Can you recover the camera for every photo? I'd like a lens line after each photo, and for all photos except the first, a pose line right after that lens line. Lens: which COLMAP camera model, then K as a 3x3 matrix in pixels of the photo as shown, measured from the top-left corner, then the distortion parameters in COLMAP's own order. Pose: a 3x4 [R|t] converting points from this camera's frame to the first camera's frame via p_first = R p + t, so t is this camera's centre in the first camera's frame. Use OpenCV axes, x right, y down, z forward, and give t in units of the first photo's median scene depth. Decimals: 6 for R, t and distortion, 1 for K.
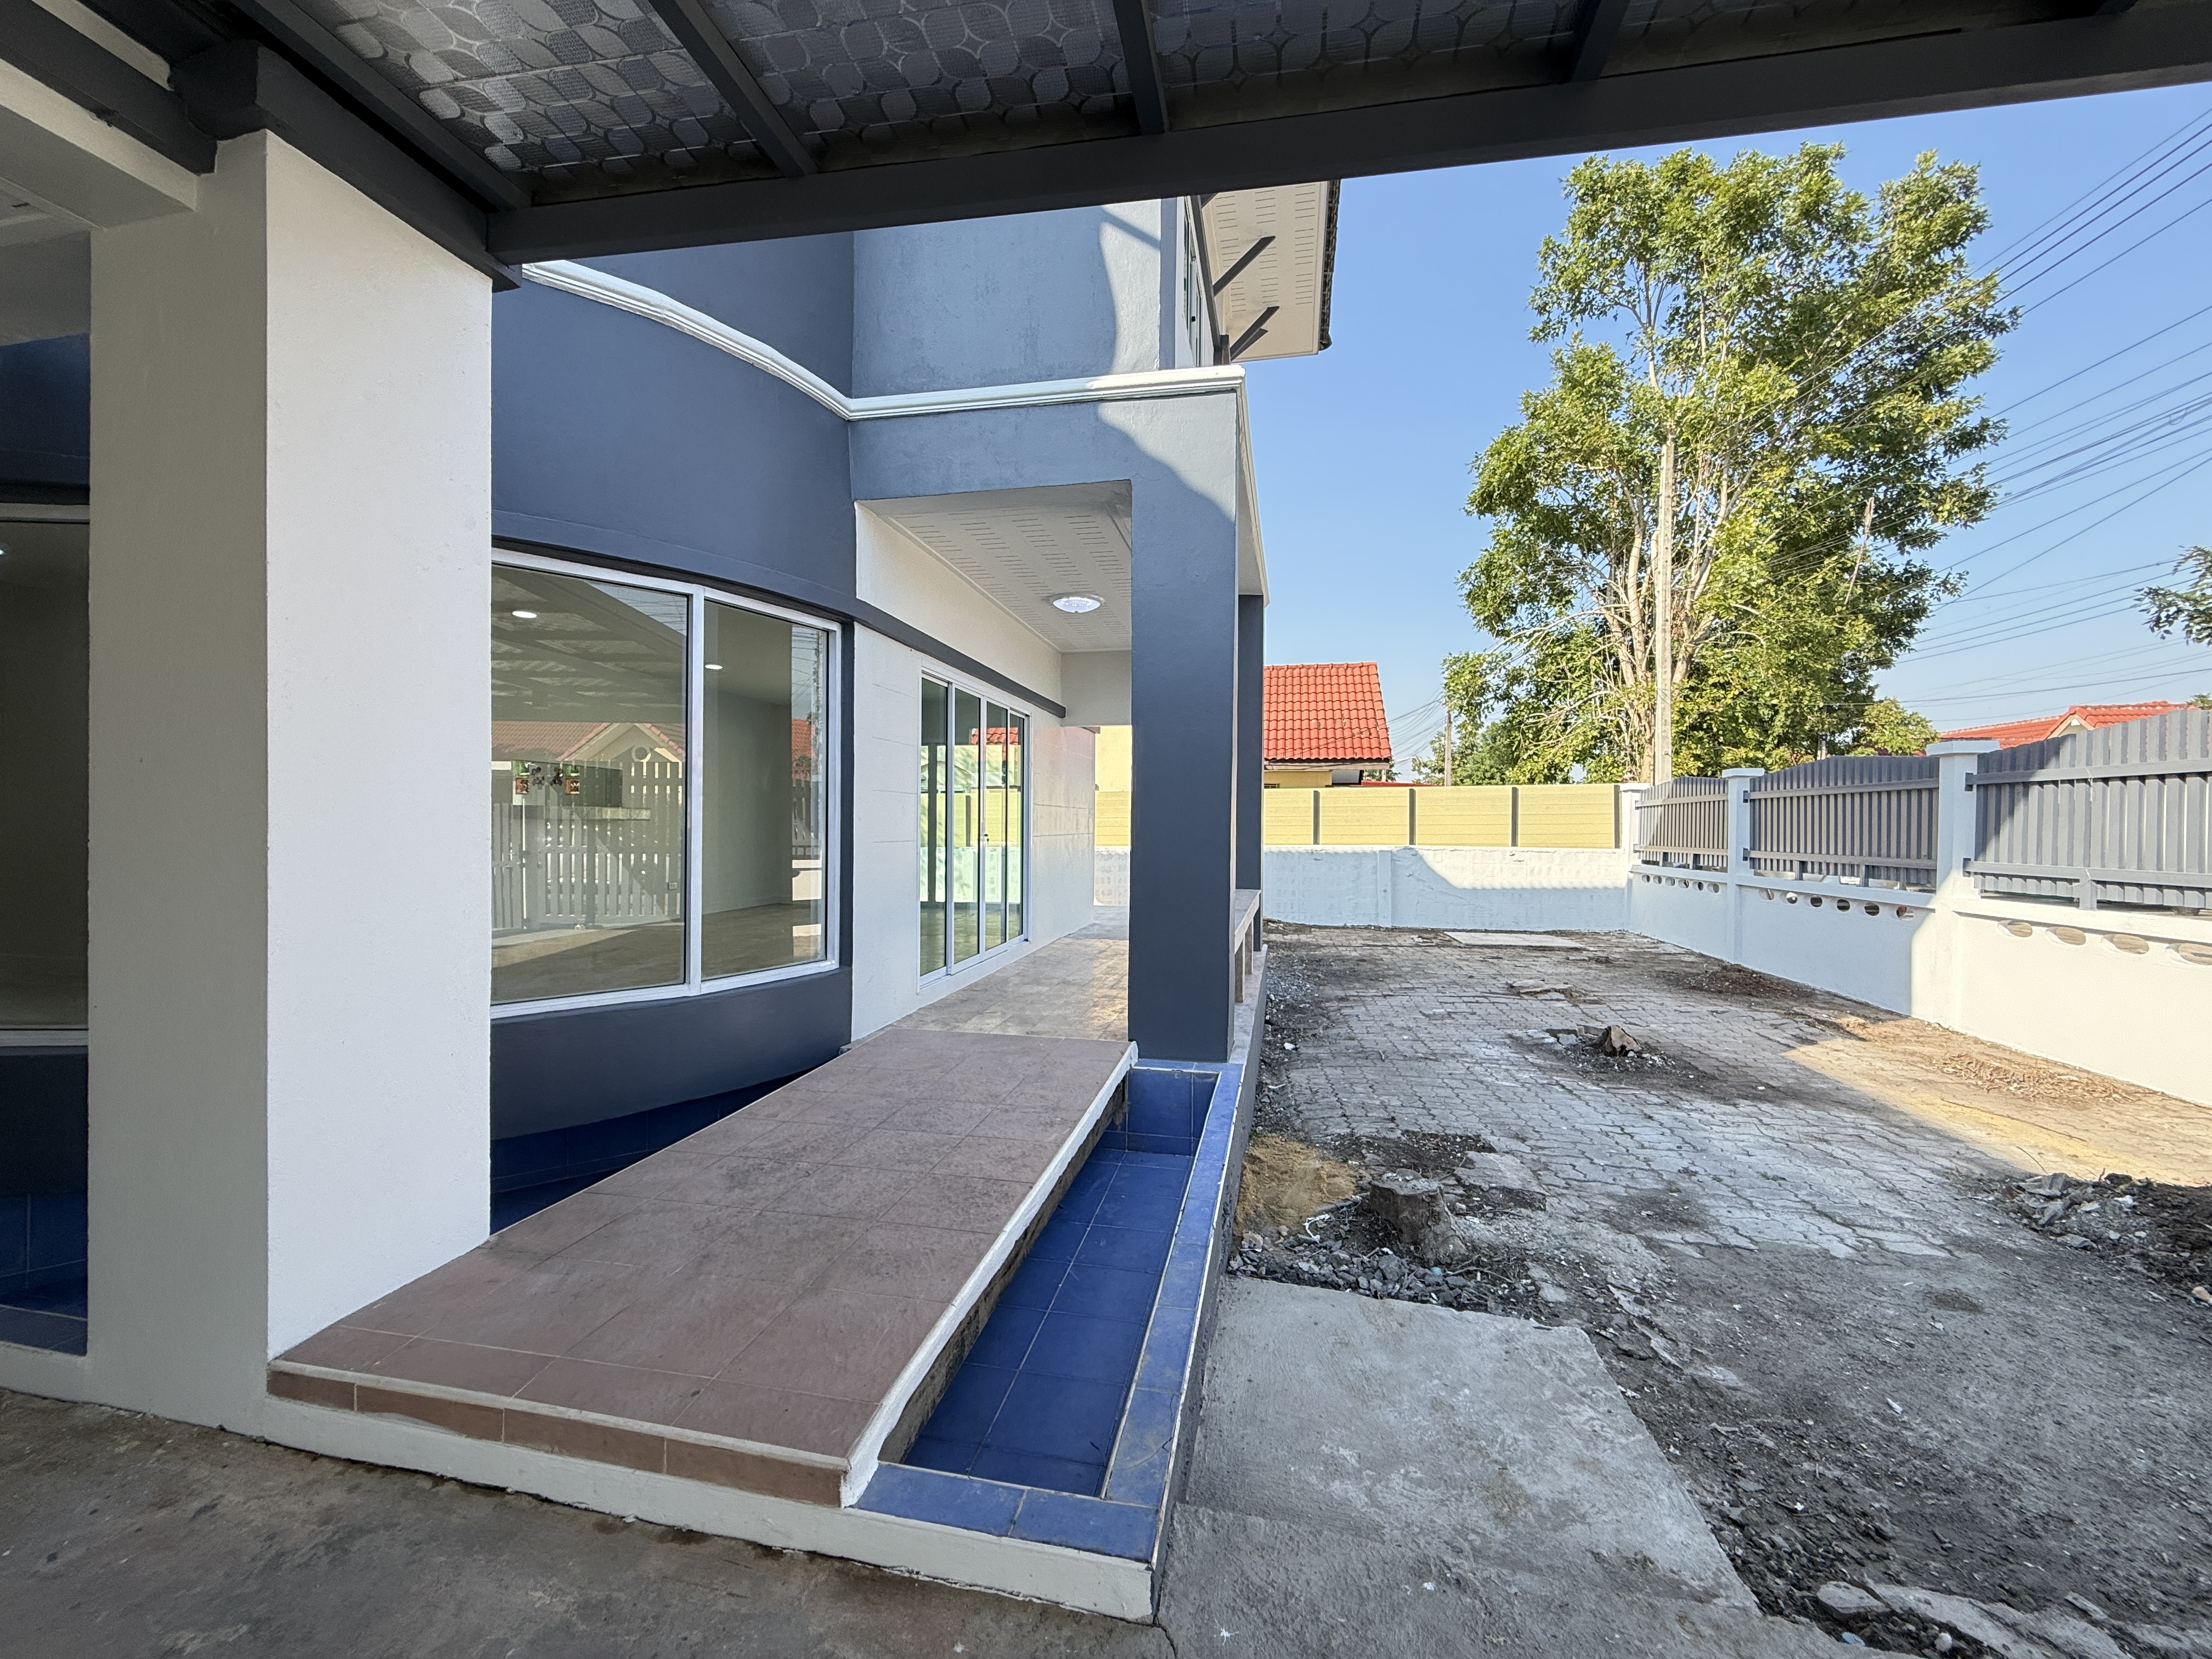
lens RADIAL K [[888.3, 0, 1102.8], [0, 888.3, 830.2], [0, 0, 1]] dist [0.003094, -0.000107]
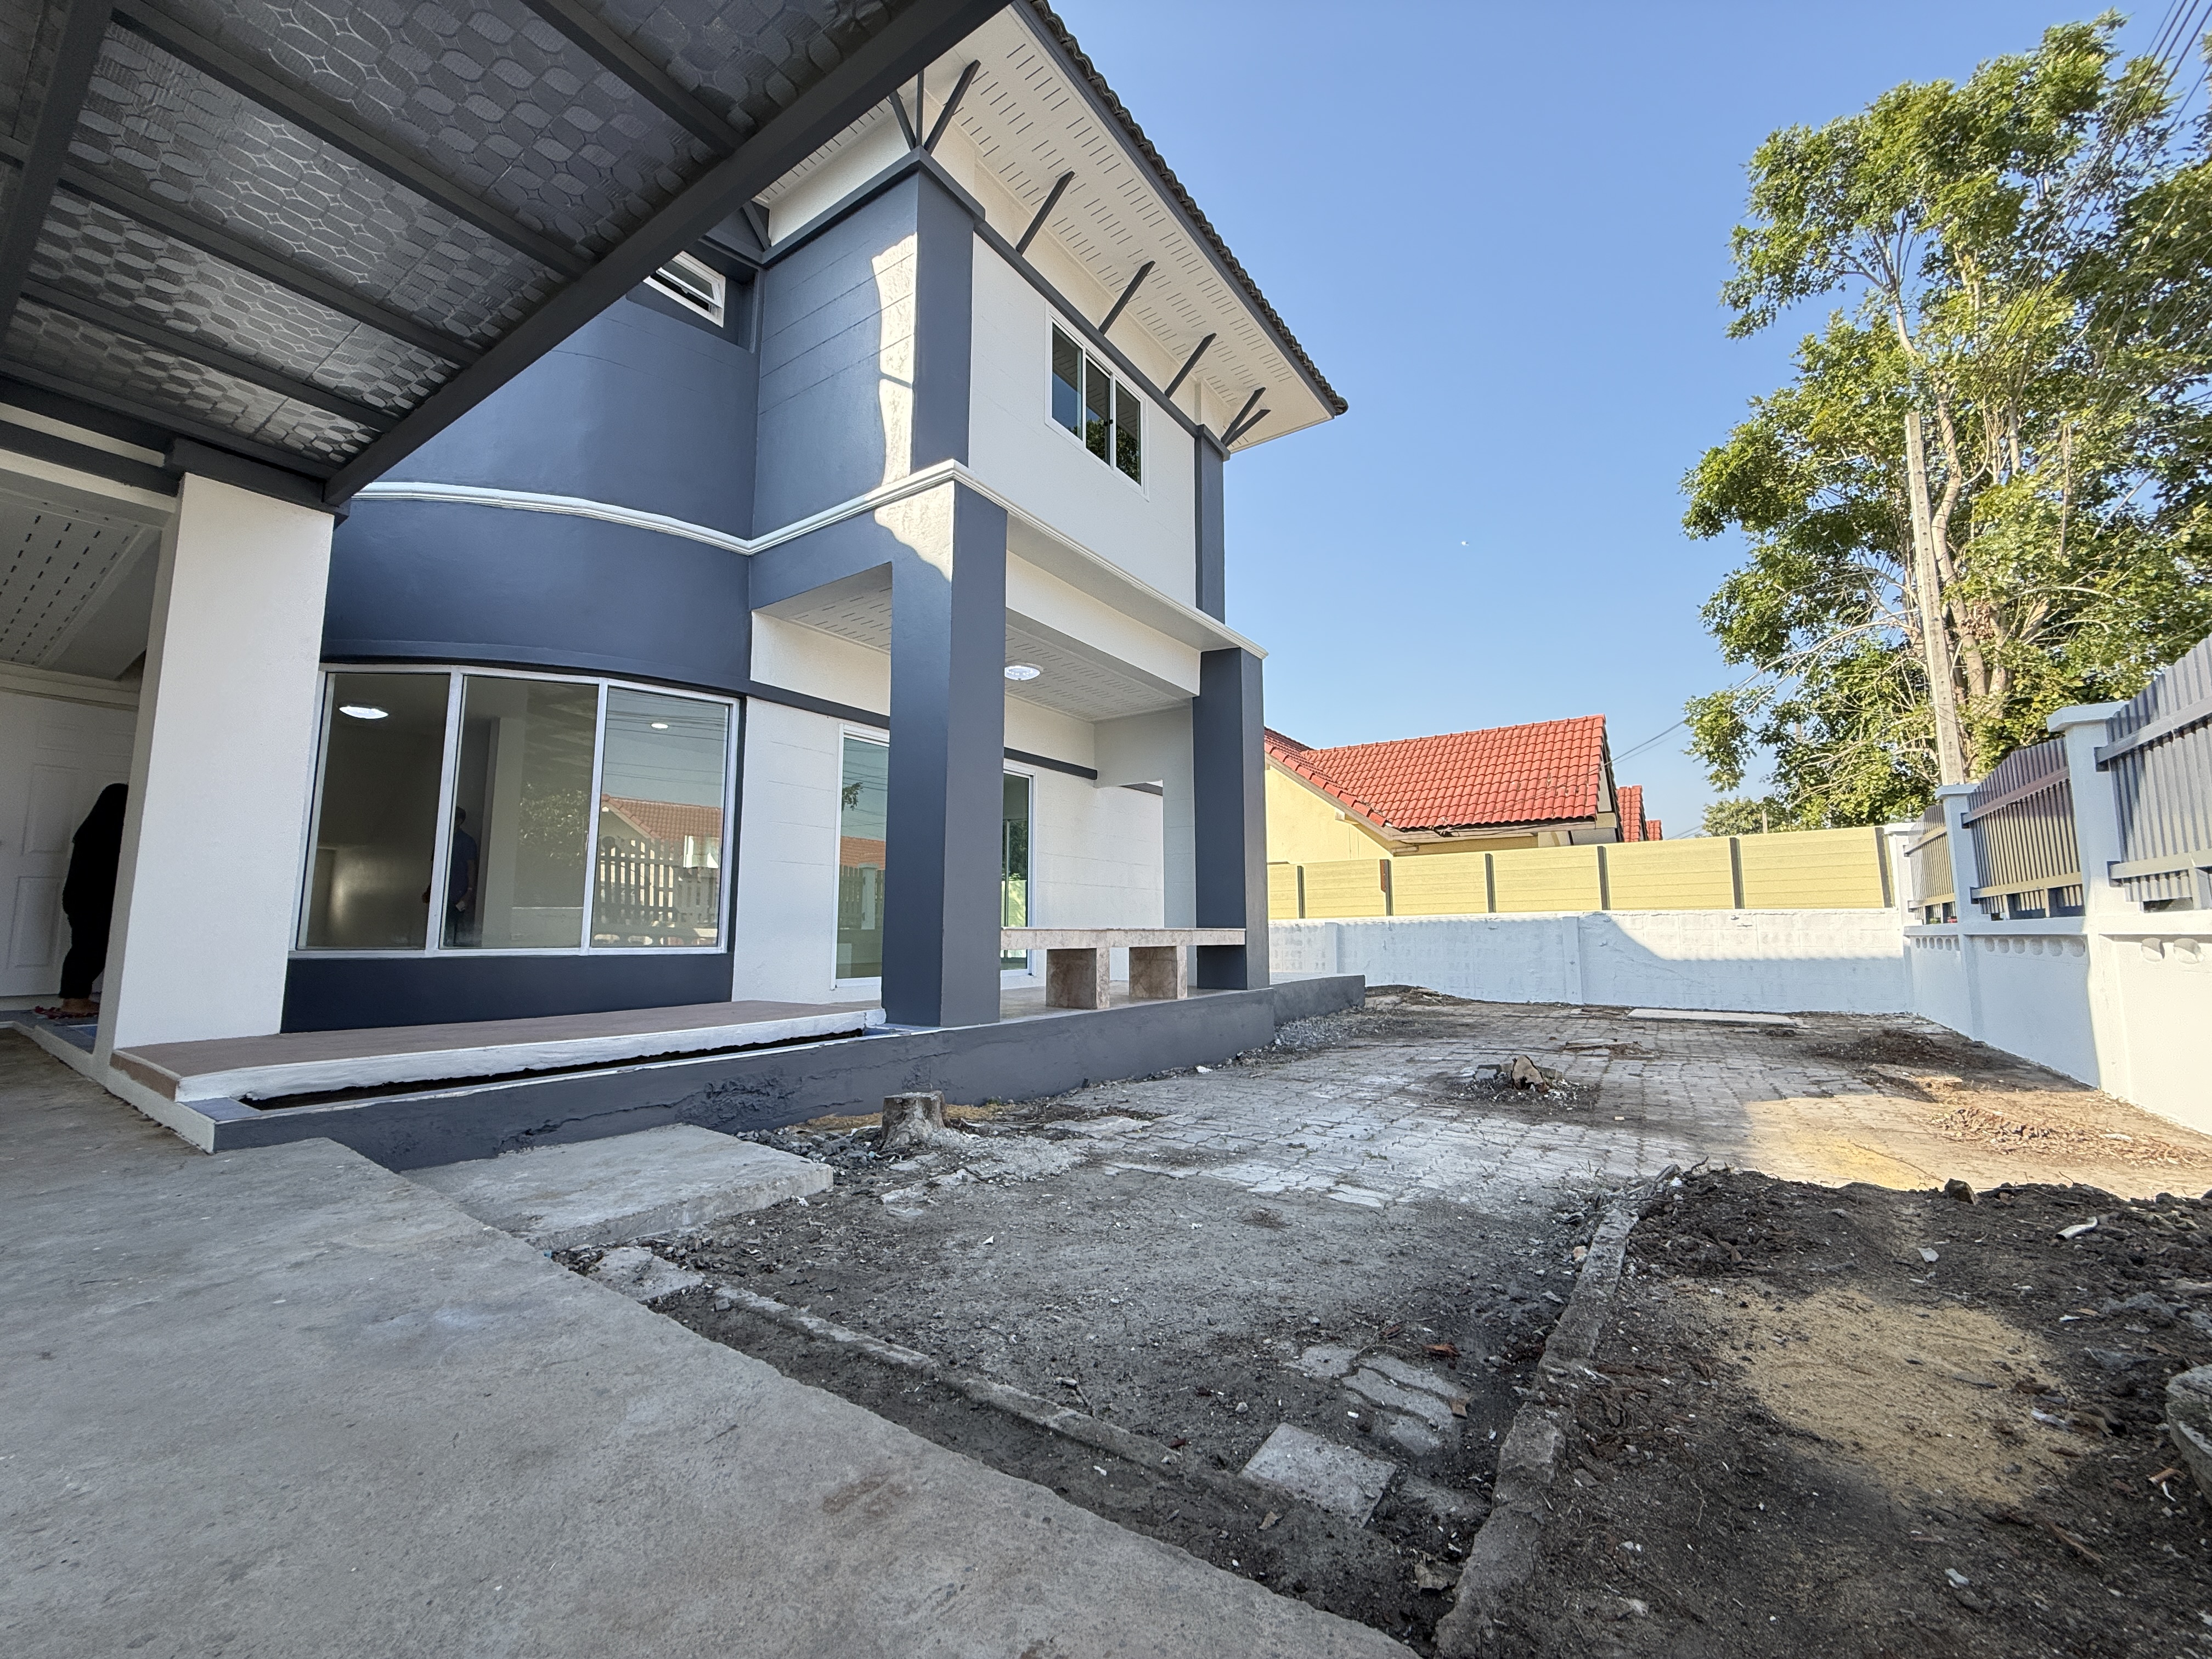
lens RADIAL K [[888.3, 0, 1094.9], [0, 888.3, 827.7], [0, 0, 1]] dist [0.003094, -0.000107]
pose [[0.919135, -0.052838, -0.390383, 0.245804], [0.003882, 0.992131, -0.125145, 0.046186], [0.393924, 0.113510, 0.912107, -0.002601]]
